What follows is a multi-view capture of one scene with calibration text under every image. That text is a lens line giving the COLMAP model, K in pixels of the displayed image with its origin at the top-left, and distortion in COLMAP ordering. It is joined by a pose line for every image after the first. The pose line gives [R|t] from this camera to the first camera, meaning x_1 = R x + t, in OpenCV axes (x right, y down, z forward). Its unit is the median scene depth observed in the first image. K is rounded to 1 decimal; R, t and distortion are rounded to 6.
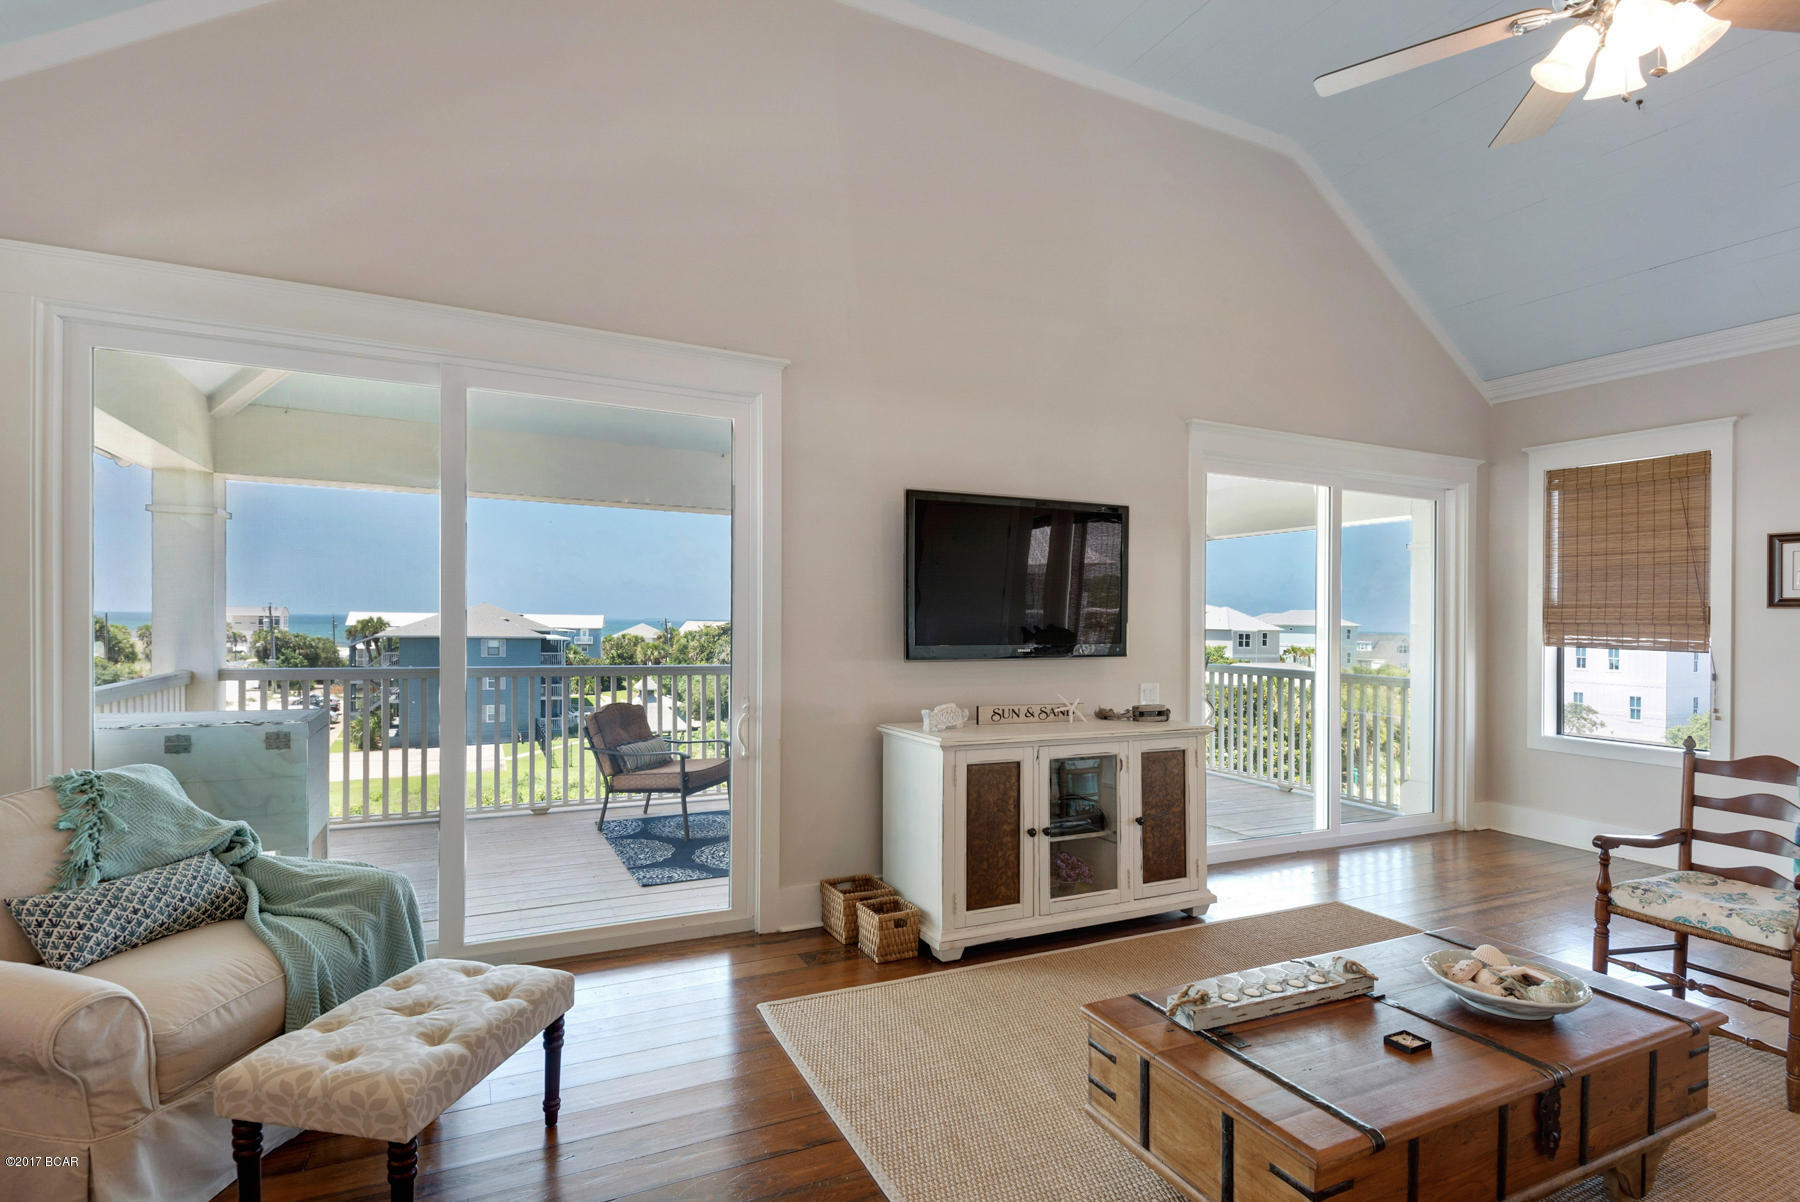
lens RADIAL K [[868.9, 0, 896.5], [0, 868.9, 632.4], [0, 0, 1]] dist [0.019143, -0.012090]
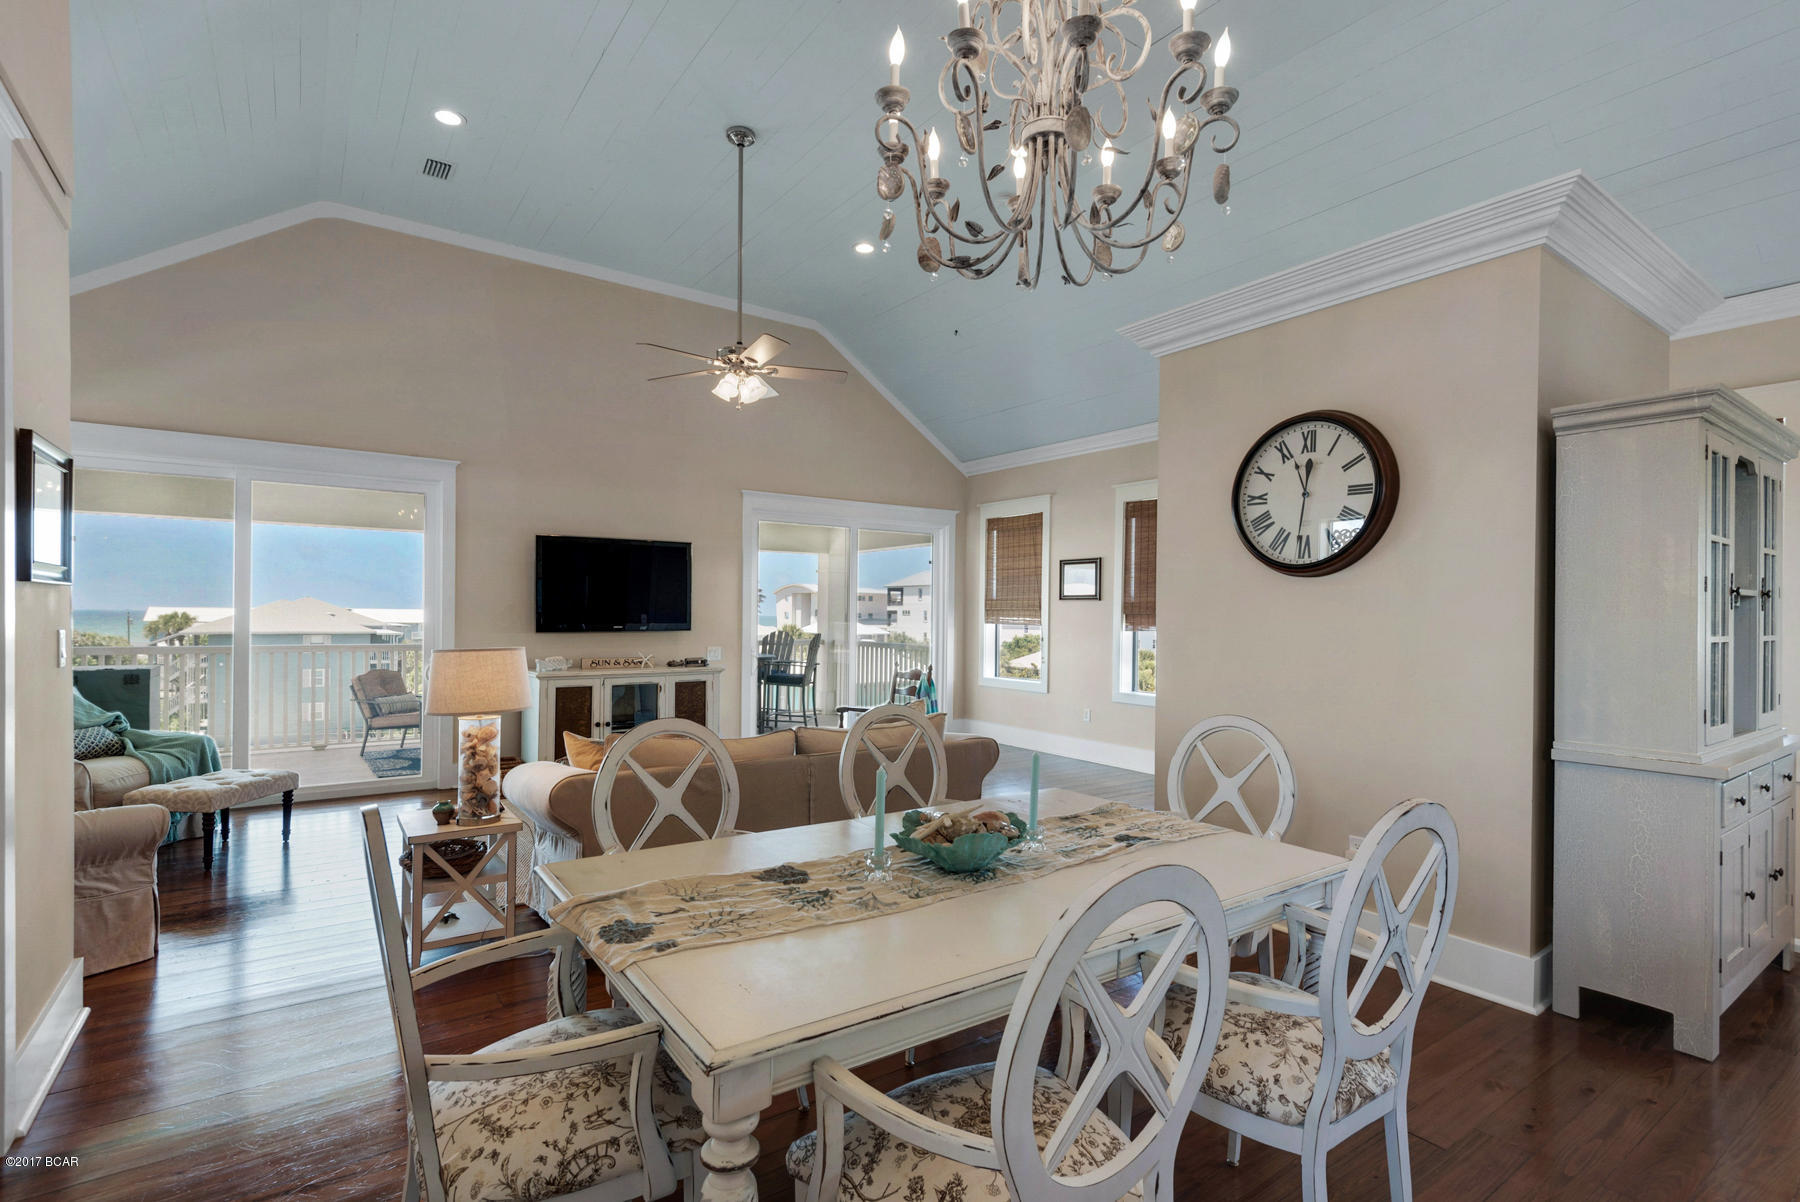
lens RADIAL K [[827.8, 0, 904.0], [0, 827.8, 623.6], [0, 0, 1]] dist [0.029702, -0.011833]
pose [[0.984890, -0.010611, 0.172857, 0.435687], [0.010443, 0.999944, 0.001883, 0.016337], [-0.172867, -0.000049, 0.984945, -0.759732]]
